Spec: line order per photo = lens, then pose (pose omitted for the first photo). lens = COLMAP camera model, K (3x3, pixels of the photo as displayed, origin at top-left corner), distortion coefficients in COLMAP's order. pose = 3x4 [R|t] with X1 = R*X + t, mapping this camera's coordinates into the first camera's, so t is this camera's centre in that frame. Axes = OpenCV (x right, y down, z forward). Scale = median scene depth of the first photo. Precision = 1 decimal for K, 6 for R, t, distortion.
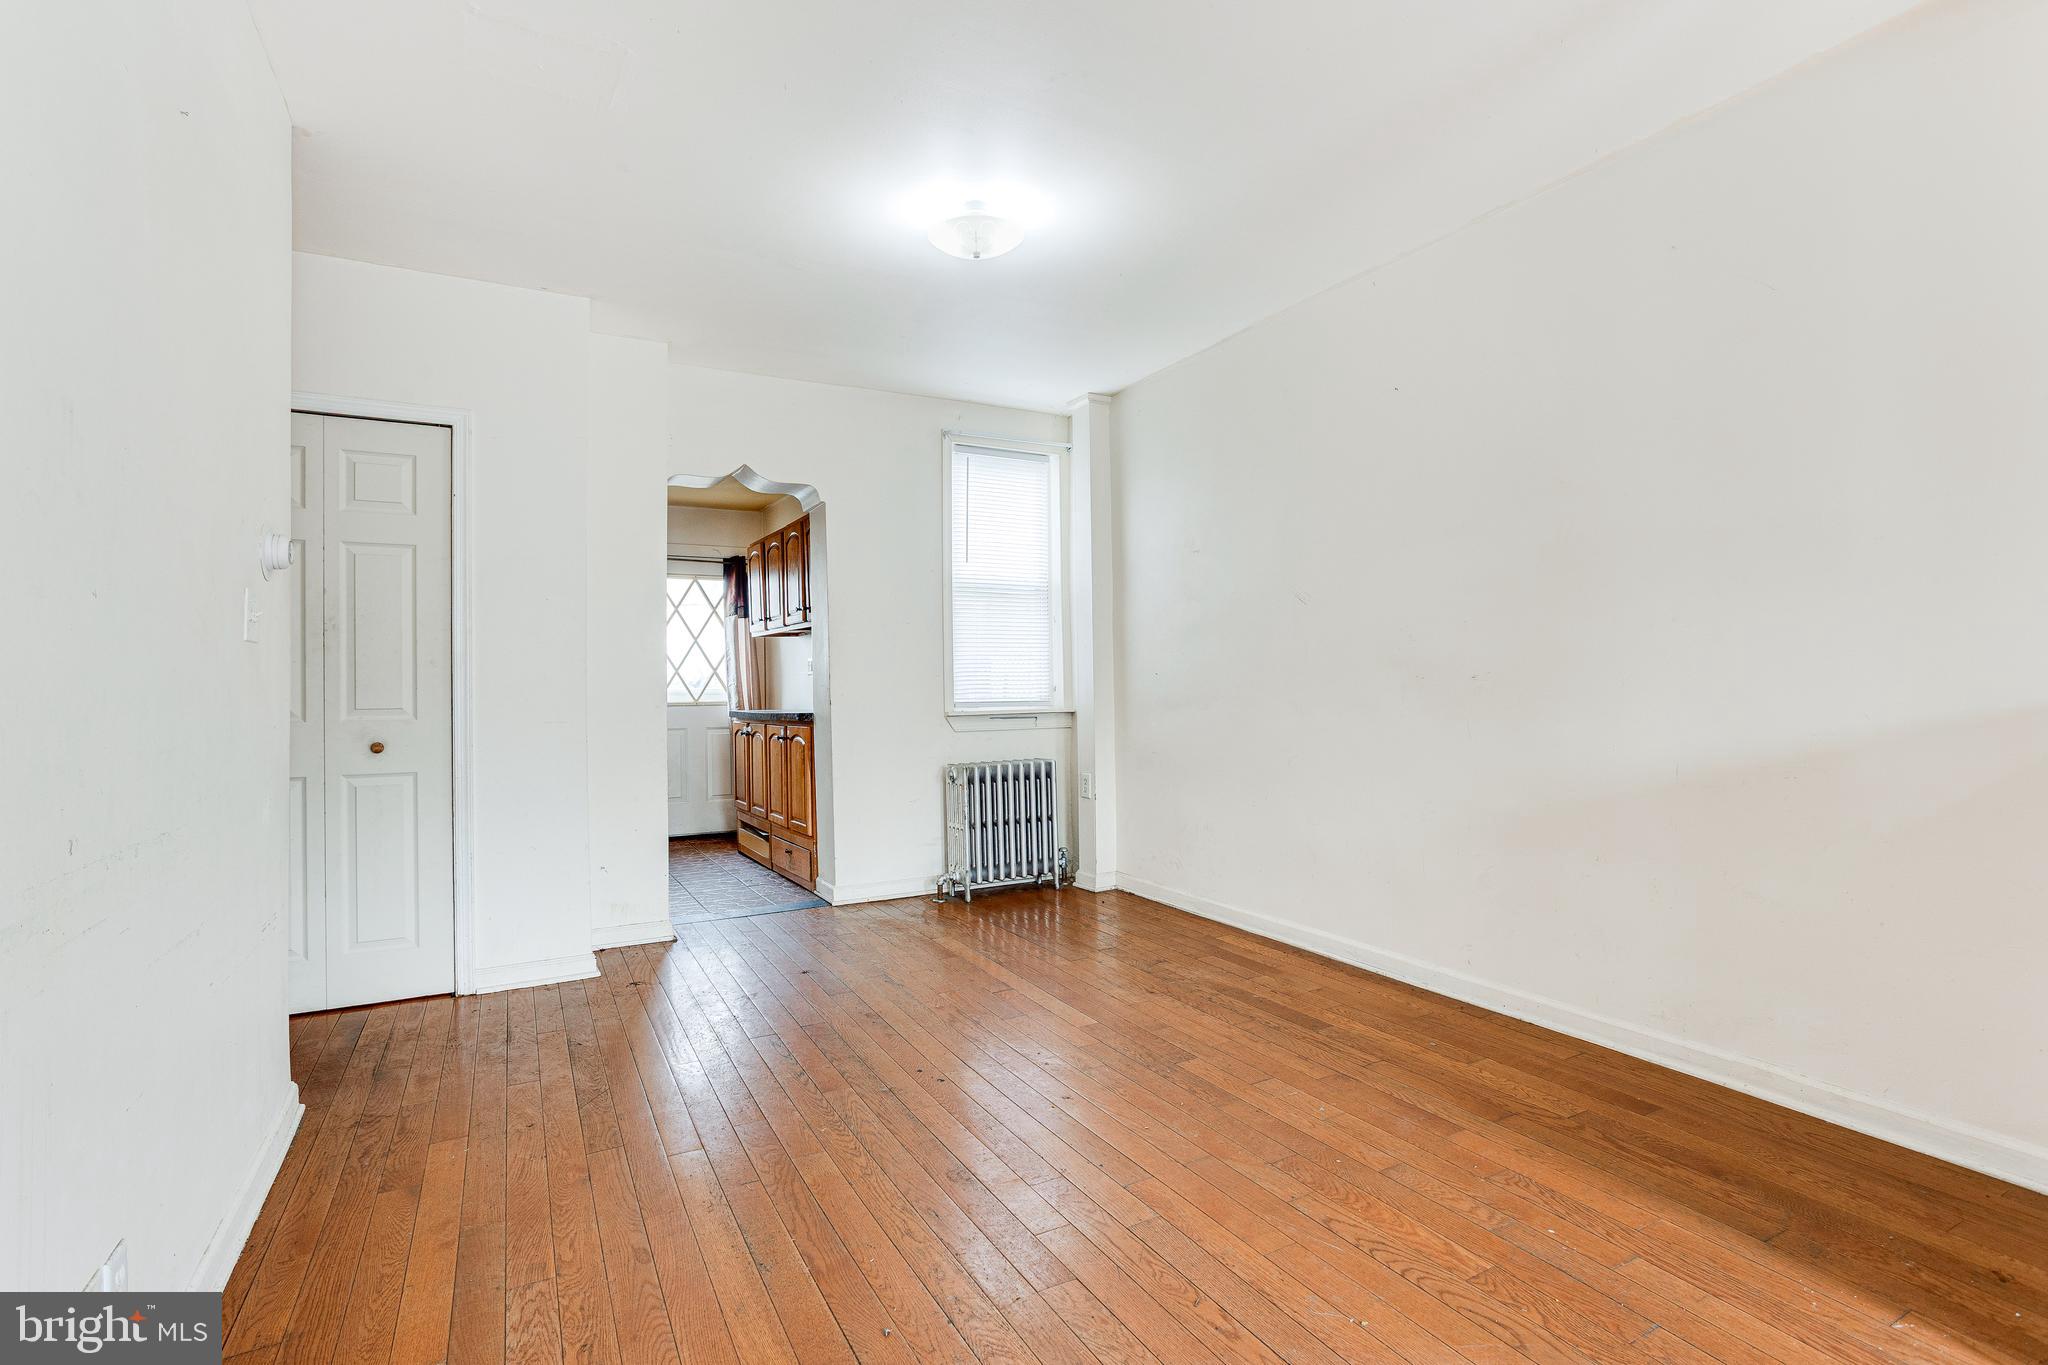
lens RADIAL K [[977.7, 0, 1026.3], [0, 977.7, 679.2], [0, 0, 1]] dist [-0.056221, 0.031998]
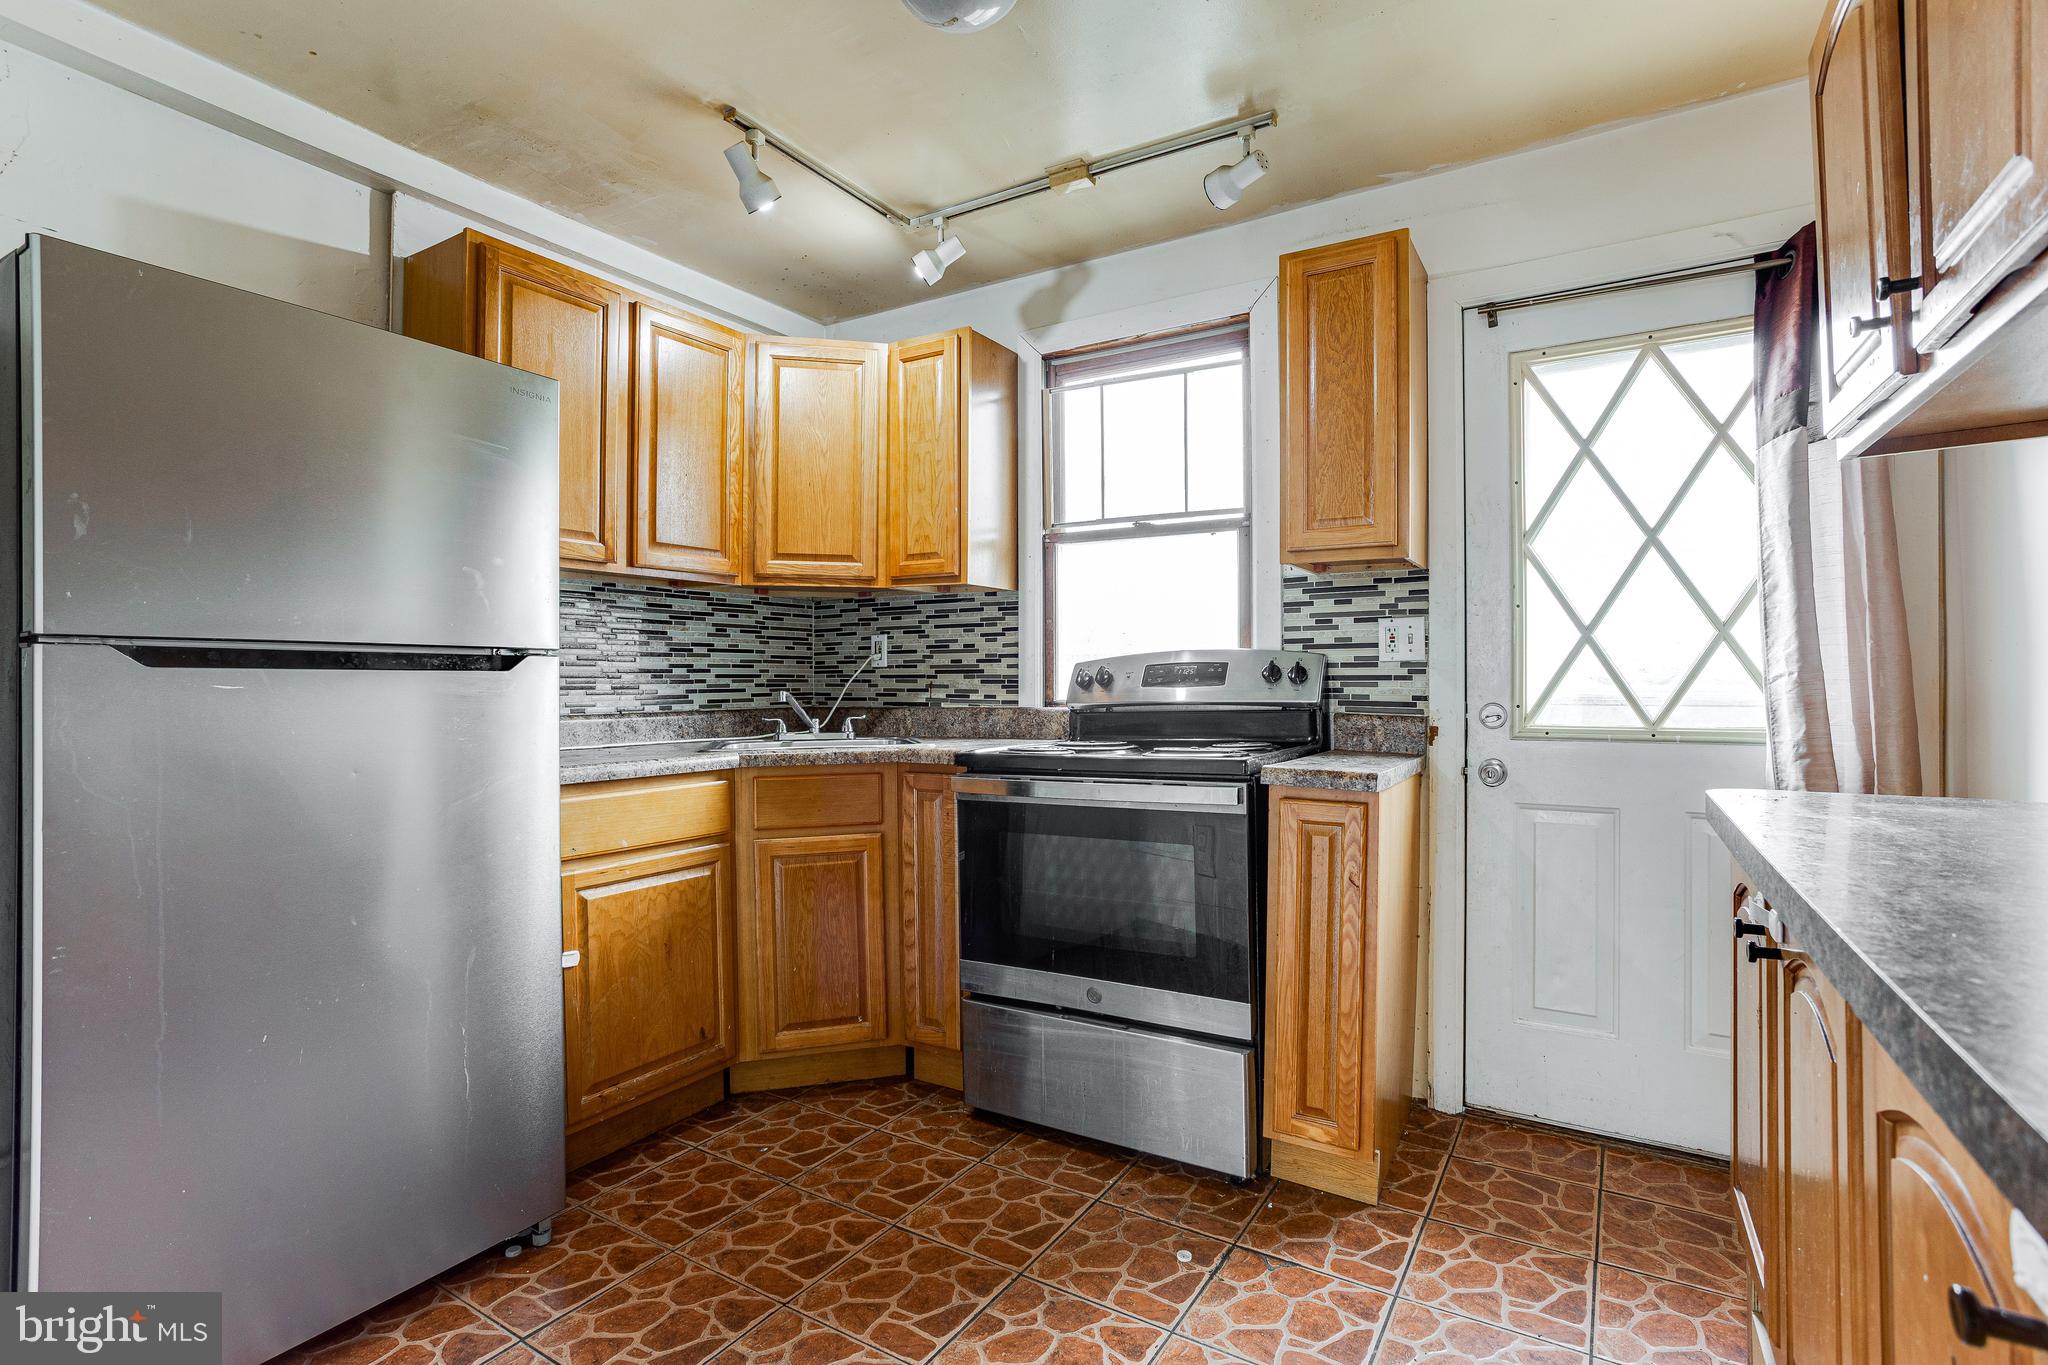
lens RADIAL K [[977.7, 0, 1026.3], [0, 977.7, 679.2], [0, 0, 1]] dist [-0.056221, 0.031998]
pose [[0.499970, 0.000780, -0.866042, -0.237768], [0.005465, 0.999977, 0.004056, 0.006808], [0.866025, -0.006761, 0.499954, 0.930291]]
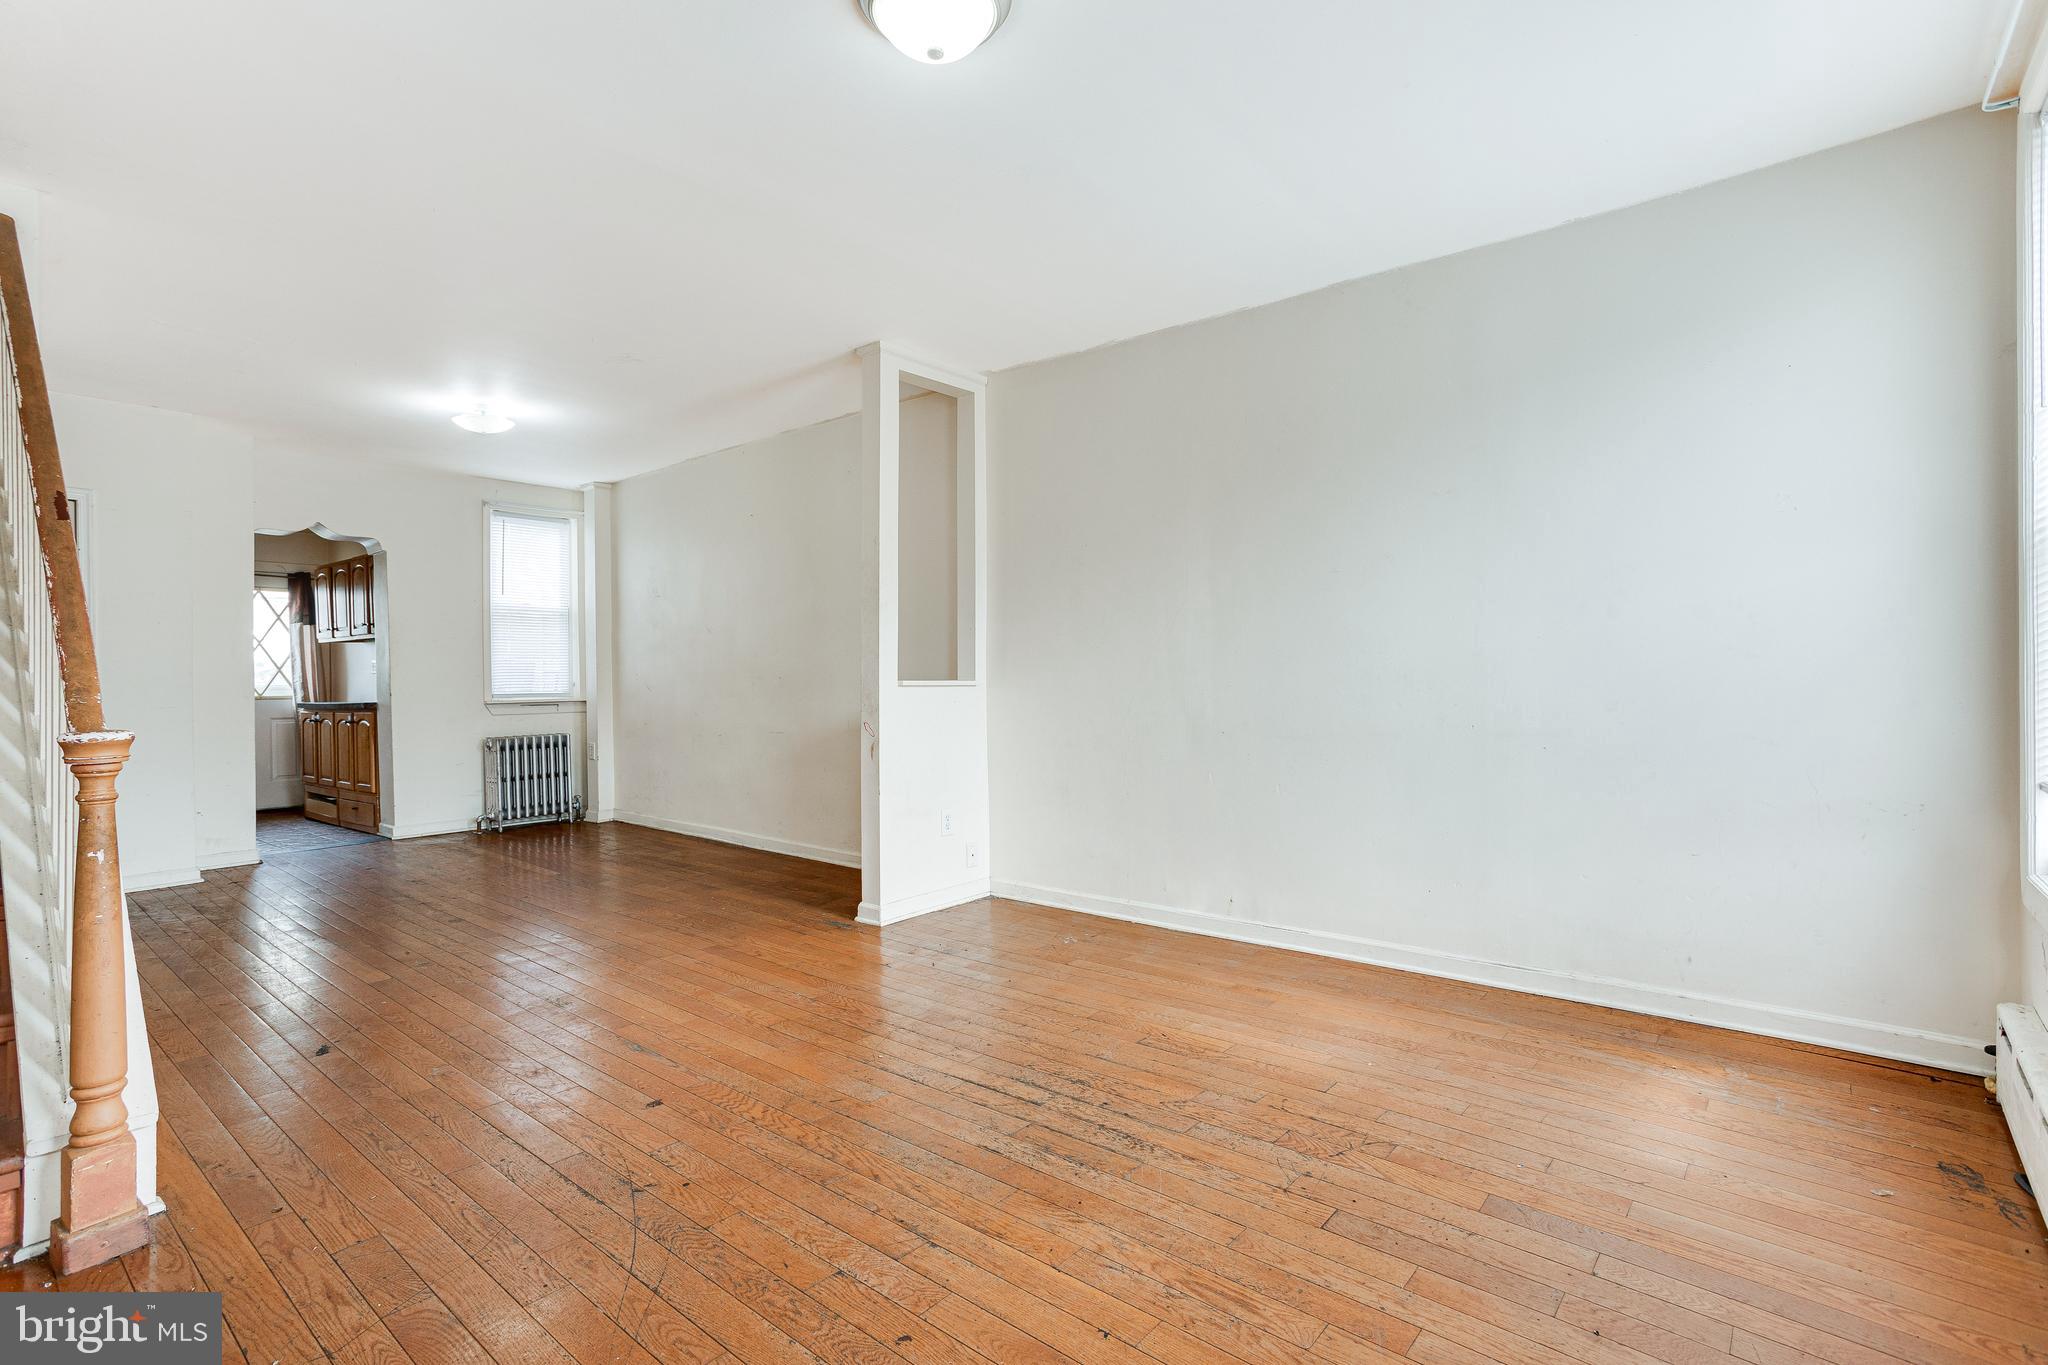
lens RADIAL K [[977.7, 0, 1026.3], [0, 977.7, 679.2], [0, 0, 1]] dist [-0.056221, 0.031998]
pose [[0.929583, 0.001790, 0.368609, 0.127214], [-0.003133, 0.999990, 0.003046, -0.004326], [-0.368600, -0.003986, 0.929579, -0.560820]]
